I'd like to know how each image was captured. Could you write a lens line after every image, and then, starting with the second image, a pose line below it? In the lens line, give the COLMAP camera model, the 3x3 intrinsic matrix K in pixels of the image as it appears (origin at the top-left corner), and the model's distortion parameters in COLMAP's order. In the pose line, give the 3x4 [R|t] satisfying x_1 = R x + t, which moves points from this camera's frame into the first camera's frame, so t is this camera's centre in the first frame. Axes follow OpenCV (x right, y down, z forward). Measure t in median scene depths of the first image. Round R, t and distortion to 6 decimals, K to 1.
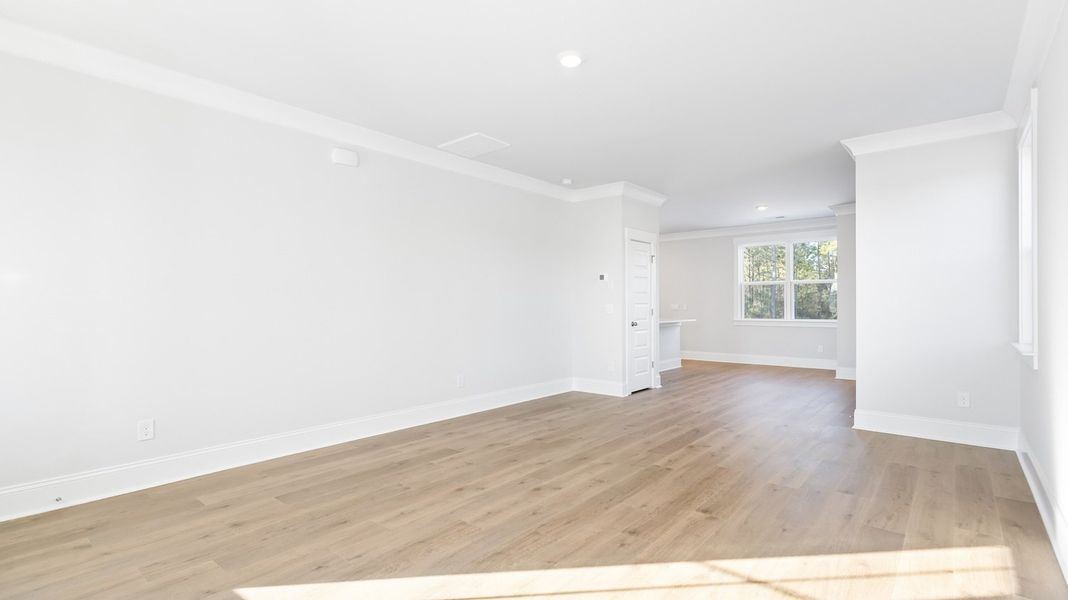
lens RADIAL K [[497.9, 0, 538.9], [0, 497.9, 305.8], [0, 0, 1]] dist [0.014620, 0.000661]
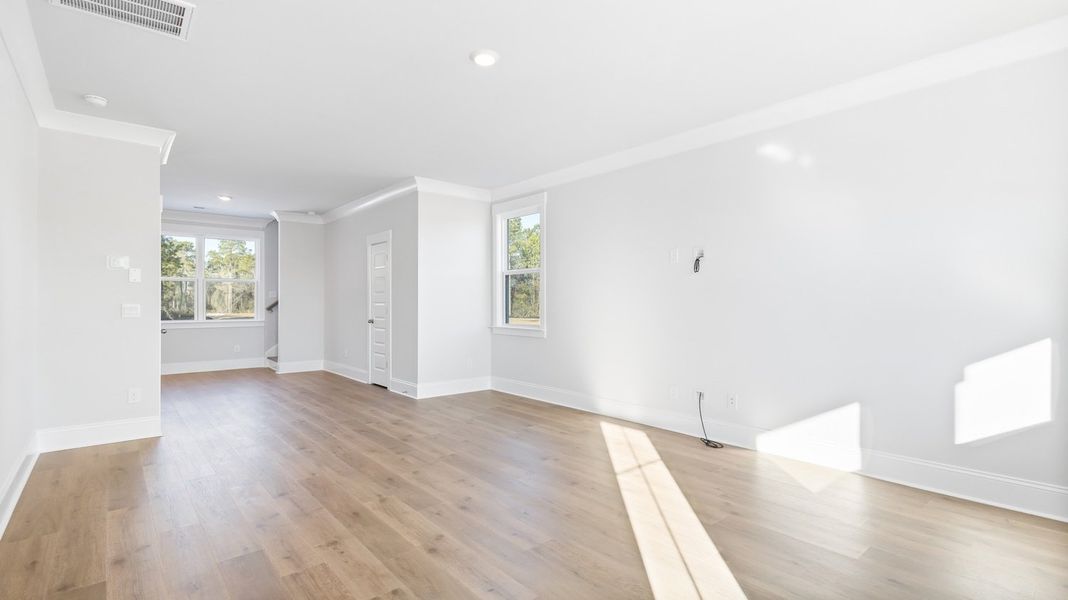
lens RADIAL K [[497.9, 0, 530.0], [0, 497.9, 295.2], [0, 0, 1]] dist [0.014620, 0.000661]
pose [[0.160795, 0.018050, 0.986823, -0.623433], [0.003087, 0.999819, -0.018790, 0.000539], [-0.986983, 0.006068, 0.160710, 0.518885]]
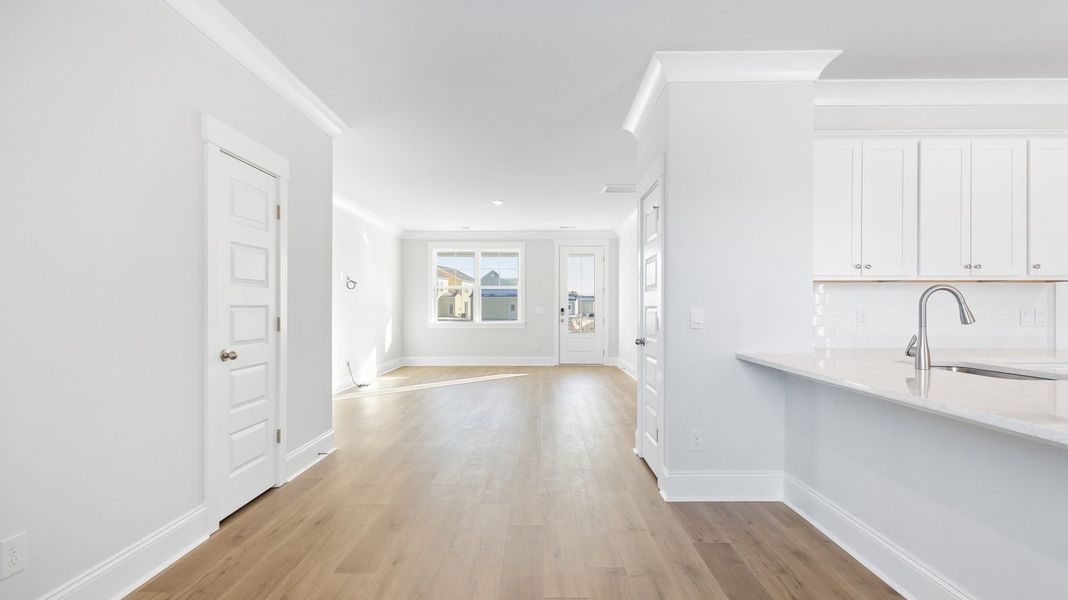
lens RADIAL K [[497.9, 0, 527.1], [0, 497.9, 301.1], [0, 0, 1]] dist [0.014620, 0.000661]
pose [[-0.779267, -0.004212, -0.626677, 0.956492], [0.000946, 0.999968, -0.007898, -0.010347], [0.626691, -0.006748, -0.779239, 1.971161]]
